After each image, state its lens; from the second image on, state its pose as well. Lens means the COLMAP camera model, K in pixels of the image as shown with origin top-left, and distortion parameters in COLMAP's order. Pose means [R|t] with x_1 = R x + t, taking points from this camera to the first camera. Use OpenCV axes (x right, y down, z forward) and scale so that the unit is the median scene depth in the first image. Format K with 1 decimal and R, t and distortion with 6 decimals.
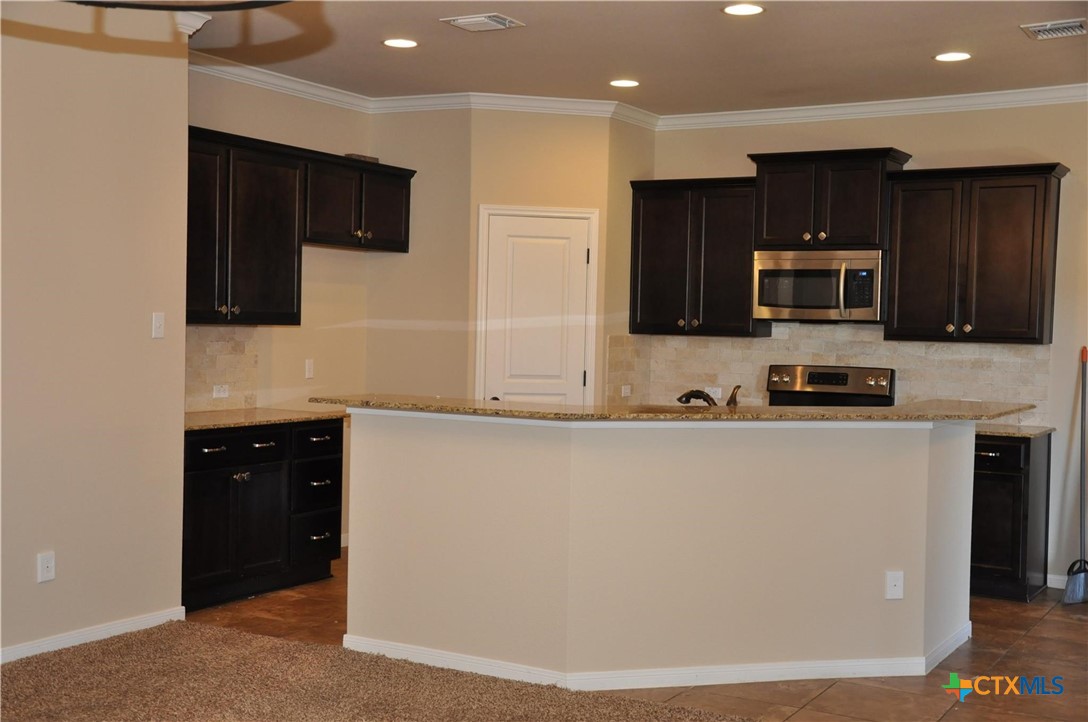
lens RADIAL K [[1351.0, 0, 528.5], [0, 1351.0, 374.9], [0, 0, 1]] dist [0.090236, 0.042218]
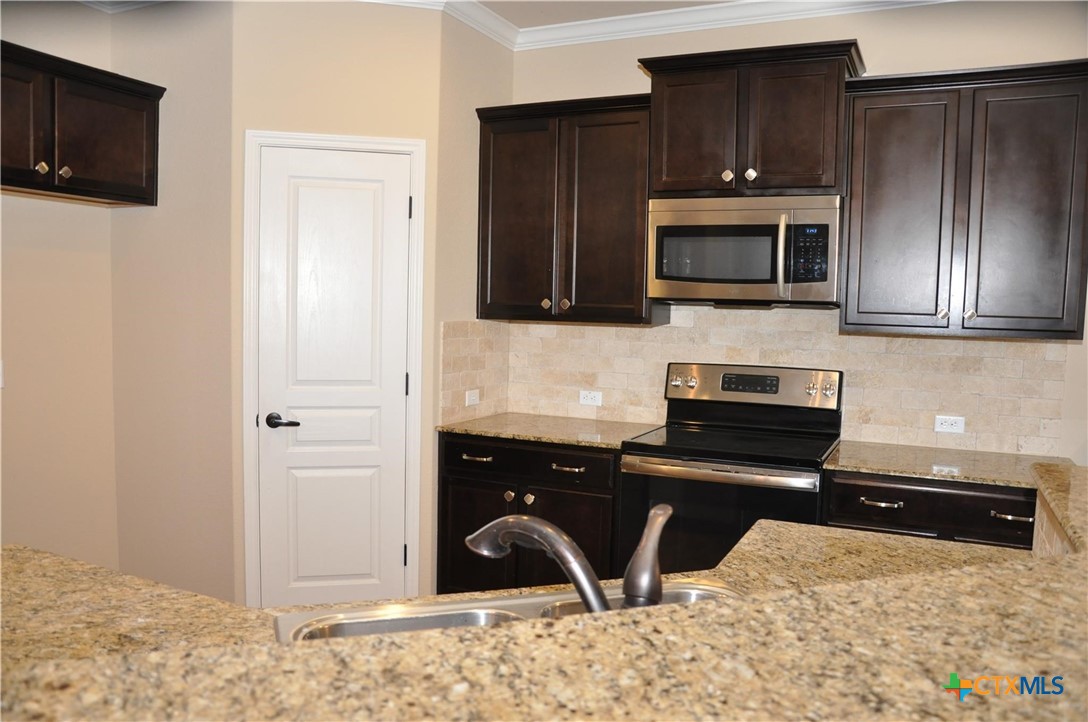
lens RADIAL K [[846.5, 0, 529.0], [0, 846.5, 377.9], [0, 0, 1]] dist [-0.162480, 0.124747]
pose [[0.998150, -0.004914, 0.060606, 0.080861], [0.002241, 0.999025, 0.044098, -0.020335], [-0.060764, -0.043881, 0.997187, 0.586401]]
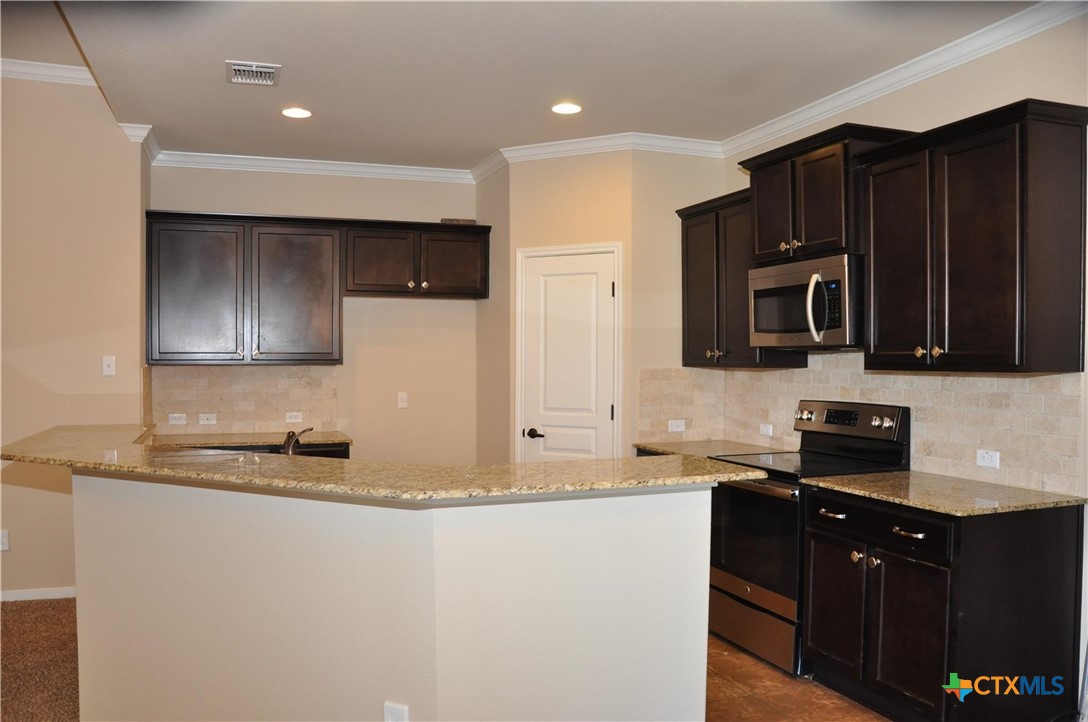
lens RADIAL K [[846.5, 0, 529.0], [0, 846.5, 377.9], [0, 0, 1]] dist [-0.162480, 0.124747]
pose [[0.760135, -0.007898, -0.649717, 0.414411], [-0.009150, 0.999697, -0.022857, -0.008263], [0.649701, 0.023319, 0.759832, 0.507256]]
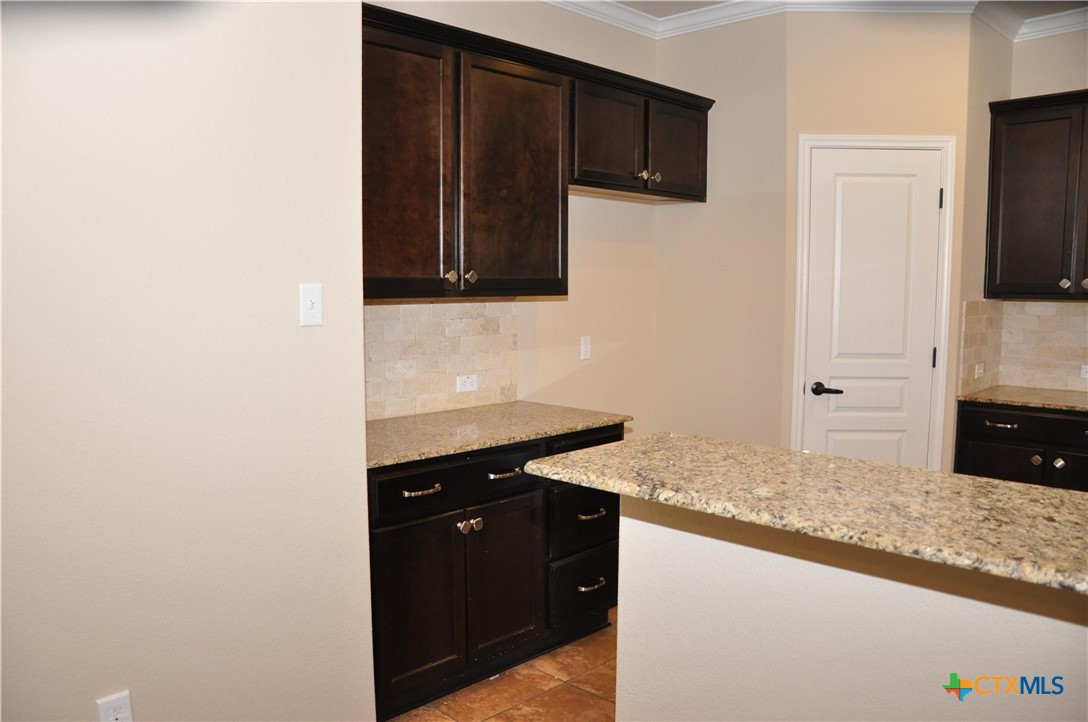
lens RADIAL K [[842.2, 0, 530.5], [0, 842.2, 377.6], [0, 0, 1]] dist [-0.161536, 0.119847]
pose [[0.963541, 0.005049, -0.267513, -0.058986], [0.013222, 0.997702, 0.066456, -0.020832], [0.267234, -0.067571, 0.961260, 0.508073]]
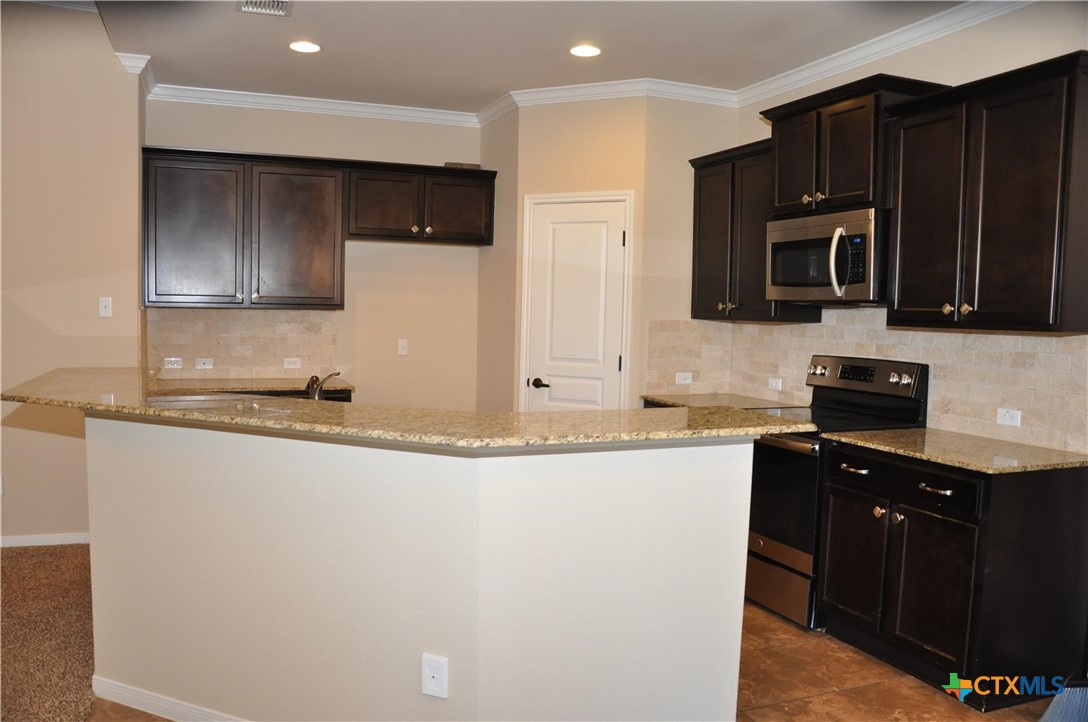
lens RADIAL K [[846.5, 0, 529.0], [0, 846.5, 377.9], [0, 0, 1]] dist [-0.162480, 0.124747]
pose [[0.779690, 0.043237, -0.624671, 0.389058], [-0.028299, 0.999027, 0.033826, -0.005940], [0.625525, -0.008696, 0.780155, 0.498158]]
